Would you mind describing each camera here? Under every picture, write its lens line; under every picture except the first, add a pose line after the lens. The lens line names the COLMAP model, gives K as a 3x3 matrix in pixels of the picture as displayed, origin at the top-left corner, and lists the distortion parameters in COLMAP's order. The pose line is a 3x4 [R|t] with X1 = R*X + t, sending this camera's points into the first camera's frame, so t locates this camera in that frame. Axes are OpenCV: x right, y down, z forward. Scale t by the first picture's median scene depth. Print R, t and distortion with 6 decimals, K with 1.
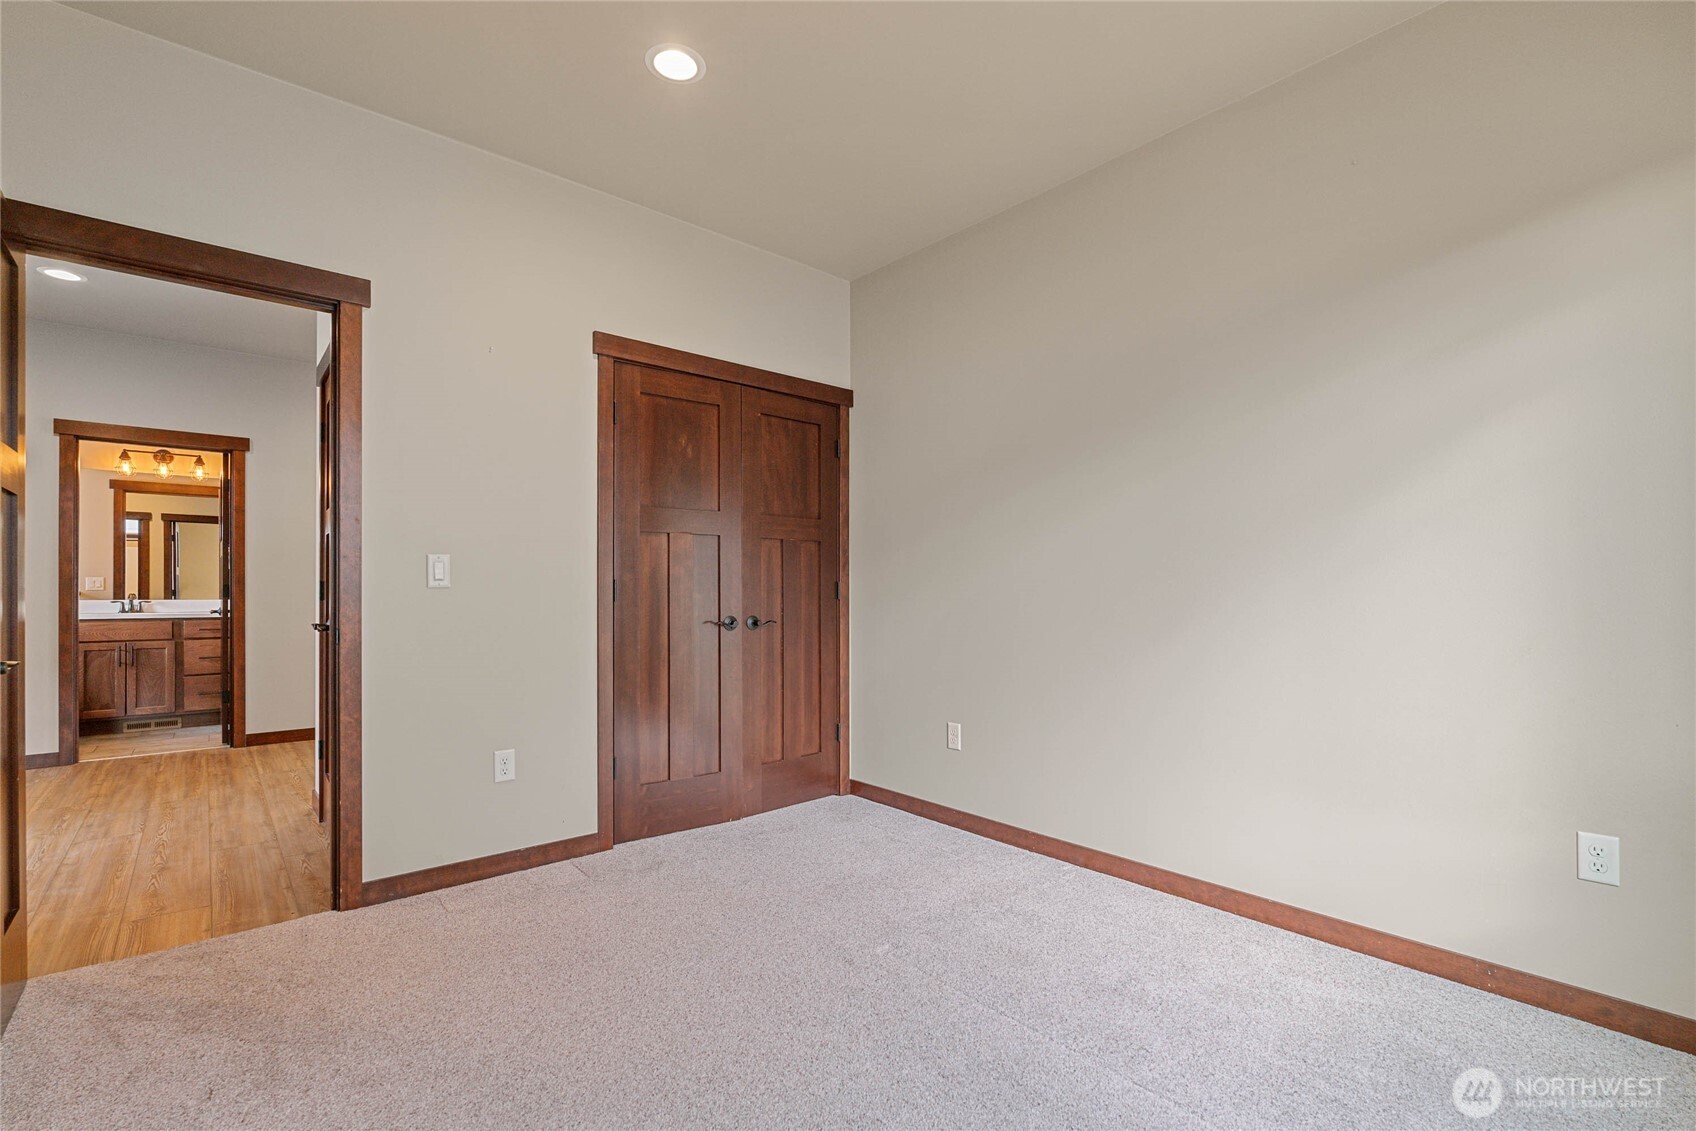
lens RADIAL K [[745.4, 0, 850.2], [0, 745.4, 577.4], [0, 0, 1]] dist [-0.011748, 0.001349]
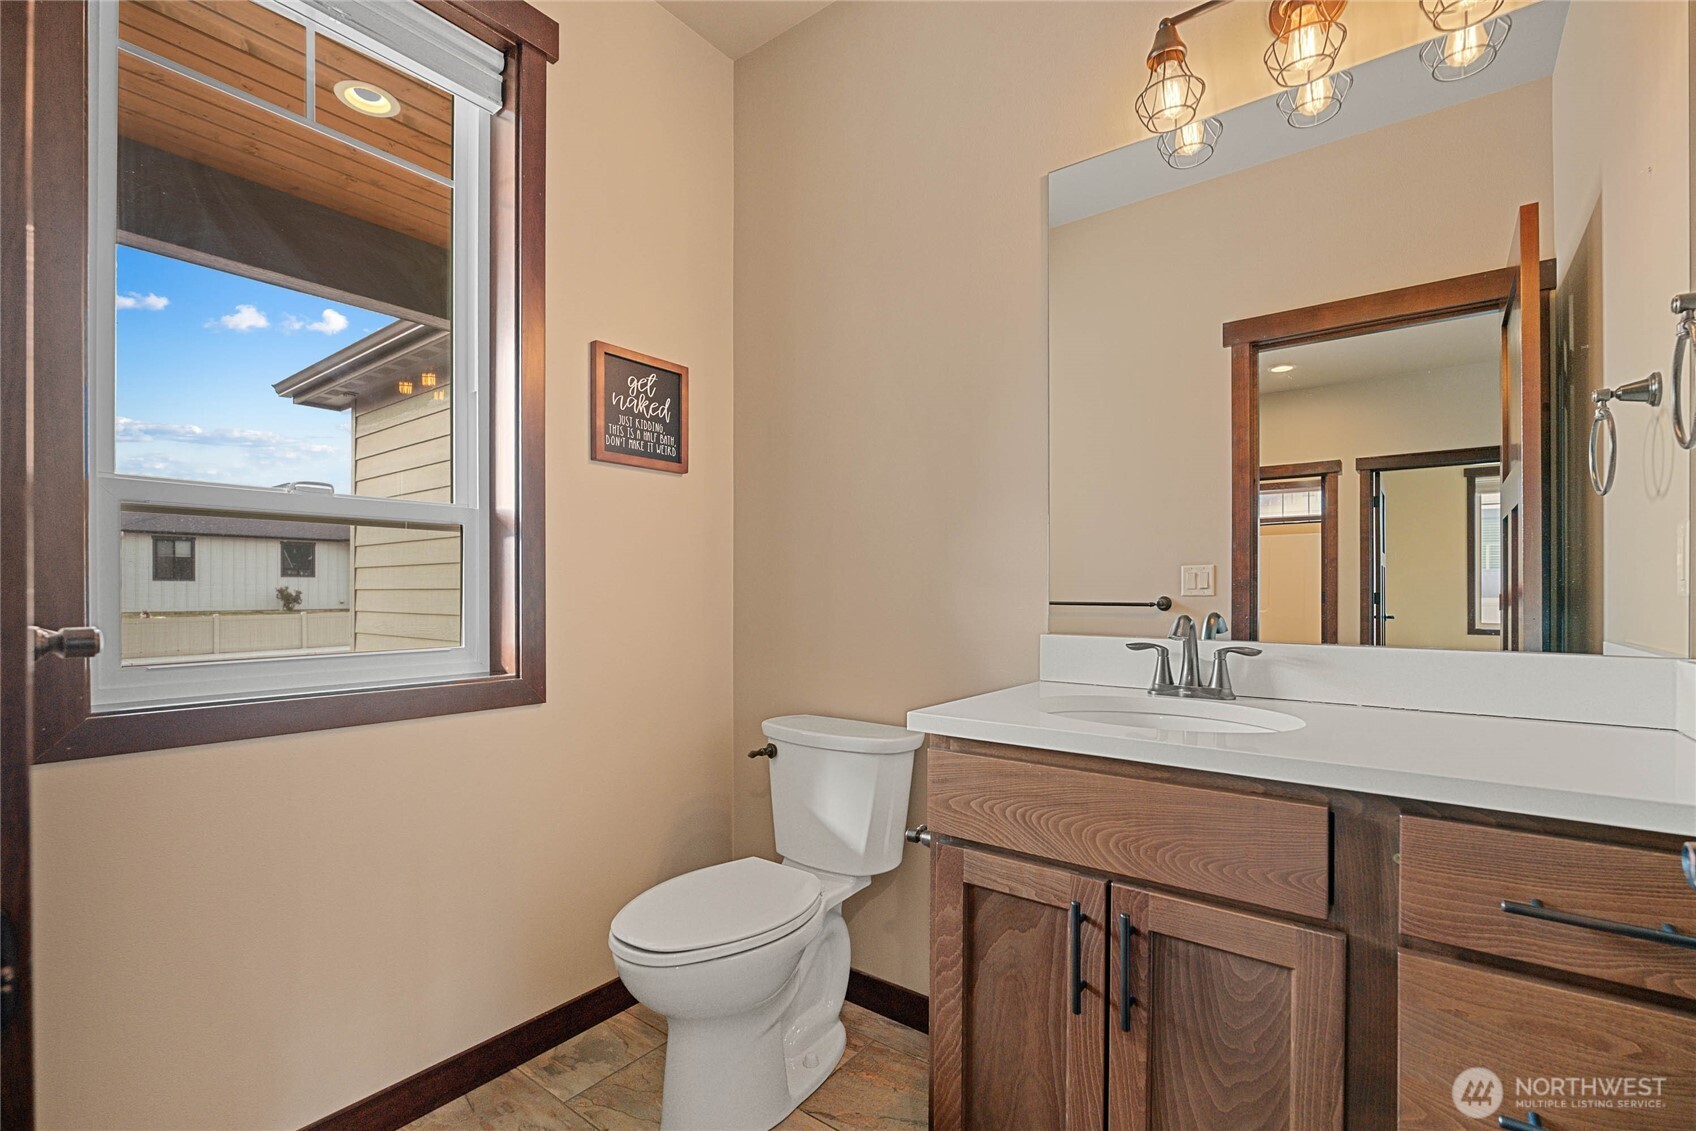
lens RADIAL K [[745.4, 0, 847.6], [0, 745.4, 589.1], [0, 0, 1]] dist [-0.011748, 0.001349]
pose [[0.200148, 0.000556, -0.979765, -0.788173], [0.001932, 0.999998, 0.000962, 0.014188], [0.979764, -0.002085, 0.200147, 0.872305]]
